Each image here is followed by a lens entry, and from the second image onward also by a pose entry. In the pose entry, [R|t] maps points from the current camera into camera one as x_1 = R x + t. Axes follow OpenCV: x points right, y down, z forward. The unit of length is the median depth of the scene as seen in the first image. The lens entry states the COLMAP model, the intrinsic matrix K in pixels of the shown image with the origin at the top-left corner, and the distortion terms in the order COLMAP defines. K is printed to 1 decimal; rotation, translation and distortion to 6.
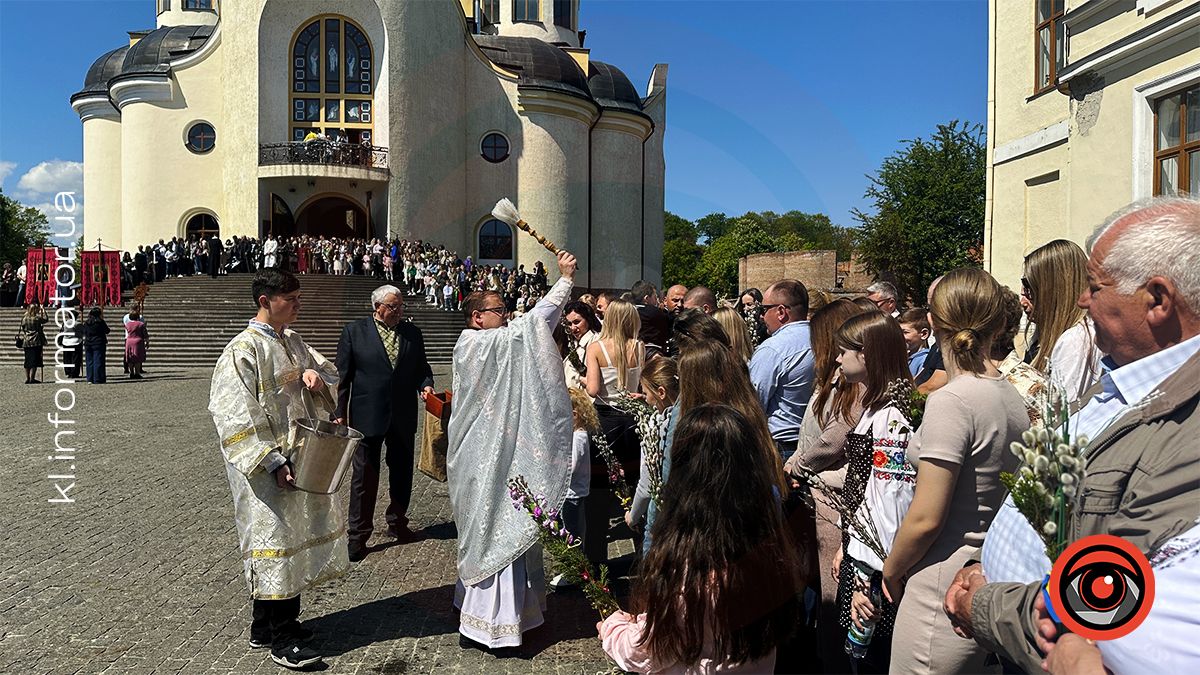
lens RADIAL K [[832.0, 0, 602.6], [0, 832.0, 351.3], [0, 0, 1]] dist [0.081304, -0.129320]
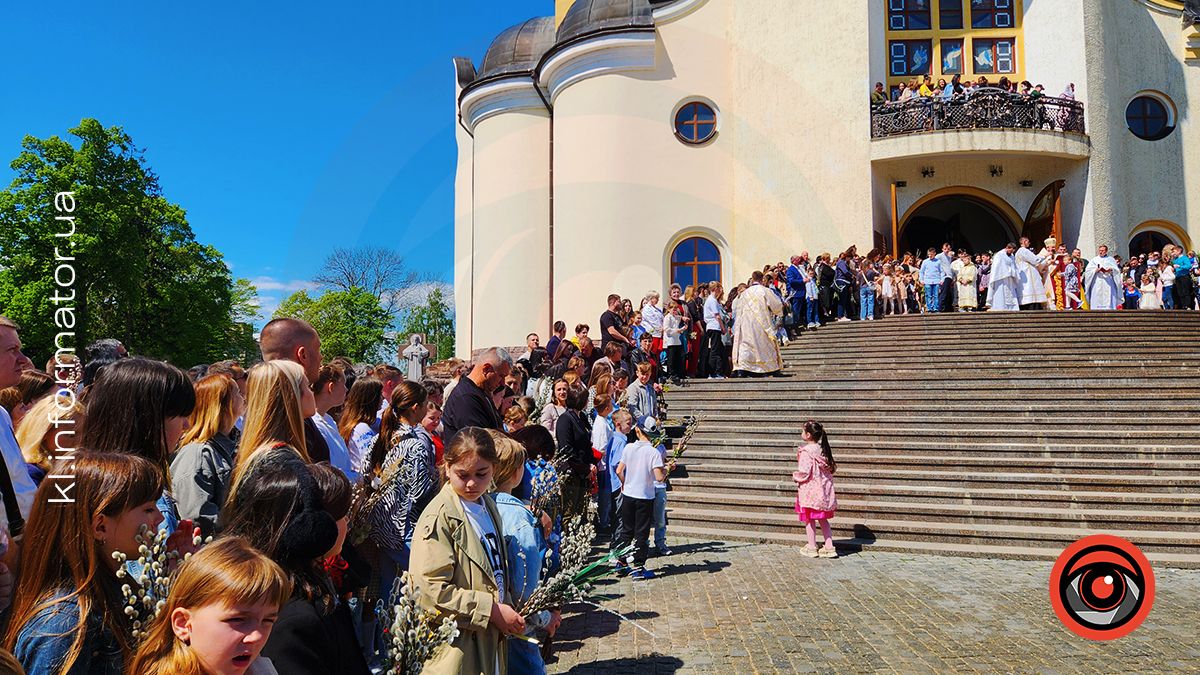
lens RADIAL K [[805.3, 0, 619.4], [0, 805.3, 334.7], [0, 0, 1]] dist [0.085560, -0.077155]
pose [[0.996626, -0.019918, -0.079626, -0.518523], [0.011338, 0.994217, -0.106790, -0.021963], [0.081293, 0.105527, 0.991088, 0.404418]]
